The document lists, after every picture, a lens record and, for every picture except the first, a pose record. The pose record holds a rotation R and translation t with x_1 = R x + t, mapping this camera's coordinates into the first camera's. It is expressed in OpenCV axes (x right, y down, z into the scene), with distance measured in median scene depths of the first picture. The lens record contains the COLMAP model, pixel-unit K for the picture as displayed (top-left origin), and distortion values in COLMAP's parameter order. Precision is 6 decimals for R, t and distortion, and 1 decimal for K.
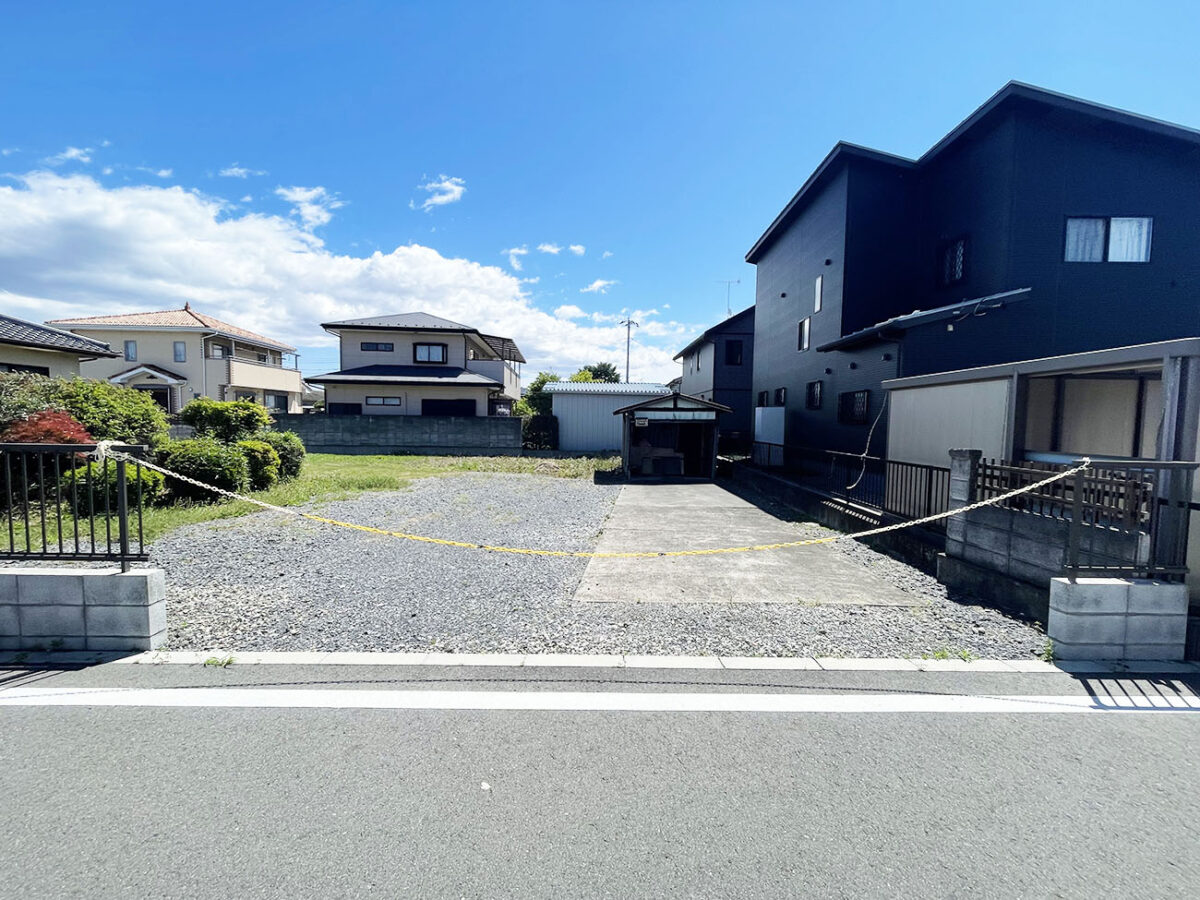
lens RADIAL K [[486.1, 0, 597.8], [0, 486.1, 435.5], [0, 0, 1]] dist [0.000155, -0.000519]
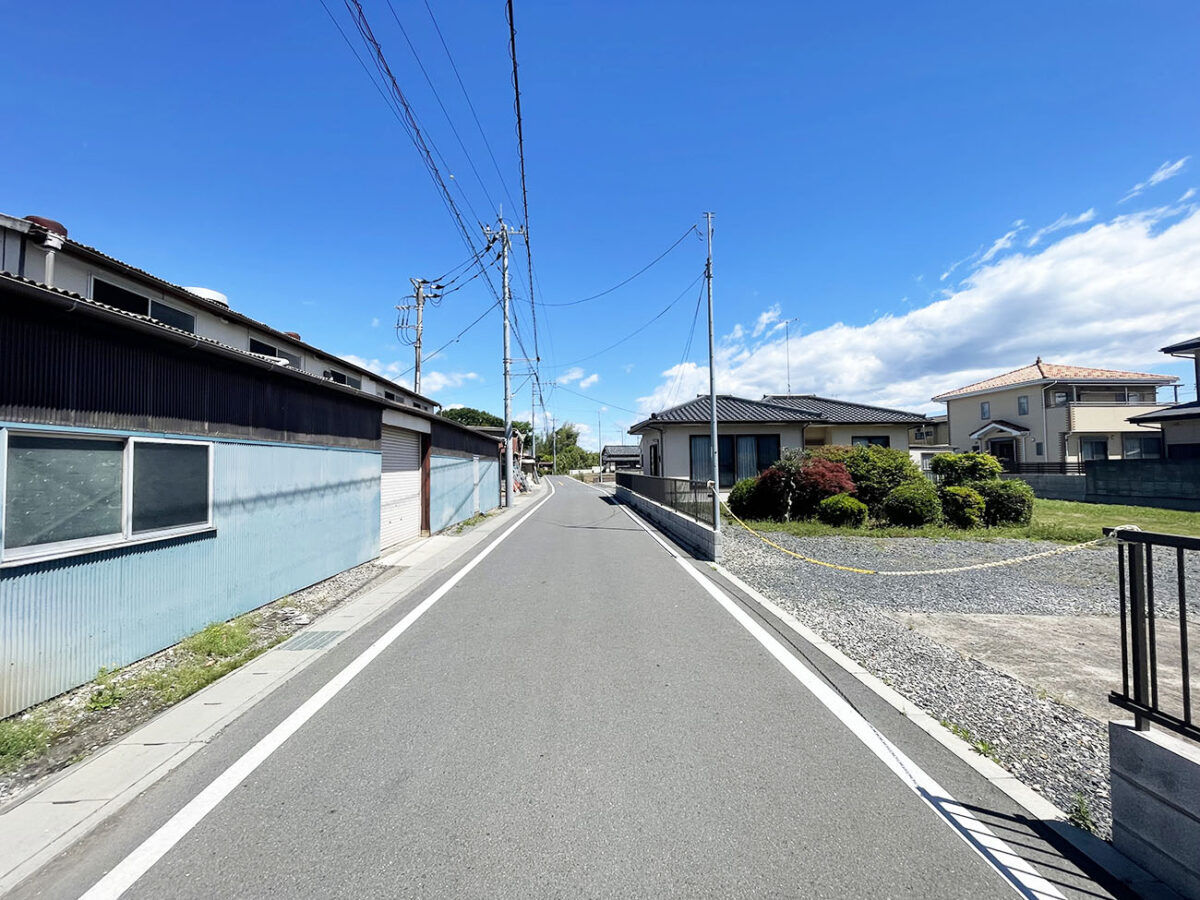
lens RADIAL K [[486.1, 0, 597.8], [0, 486.1, 435.5], [0, 0, 1]] dist [0.000155, -0.000519]
pose [[0.009979, -0.083031, -0.996497, 0.200453], [-0.014755, 0.996426, -0.083172, -0.000743], [0.999841, 0.015534, 0.008718, 0.039445]]
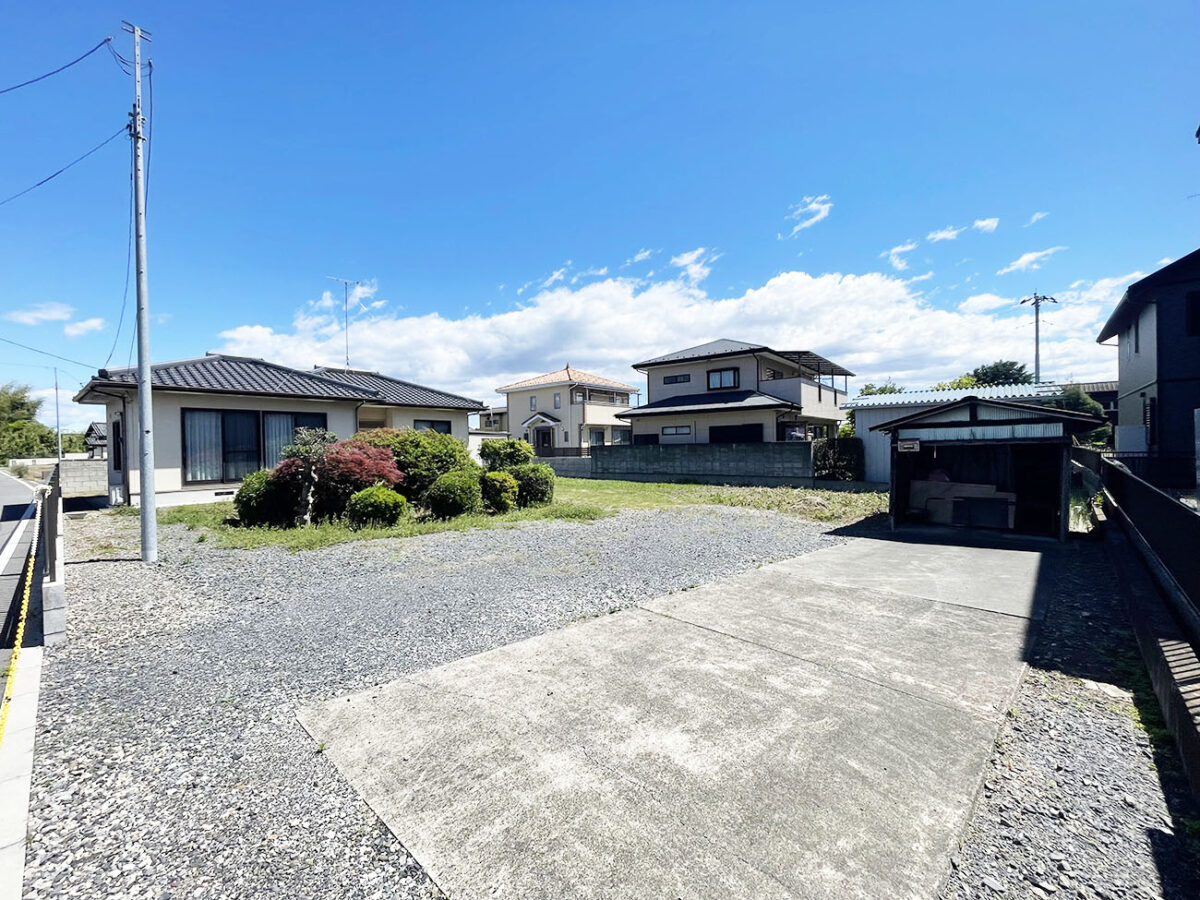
lens RADIAL K [[486.4, 0, 612.6], [0, 486.4, 417.8], [0, 0, 1]] dist [0.001246, -0.000035]
pose [[0.737208, -0.068555, -0.672179, 0.131712], [0.009729, 0.995813, -0.090892, -0.004539], [0.675596, 0.060466, 0.734788, 0.125428]]
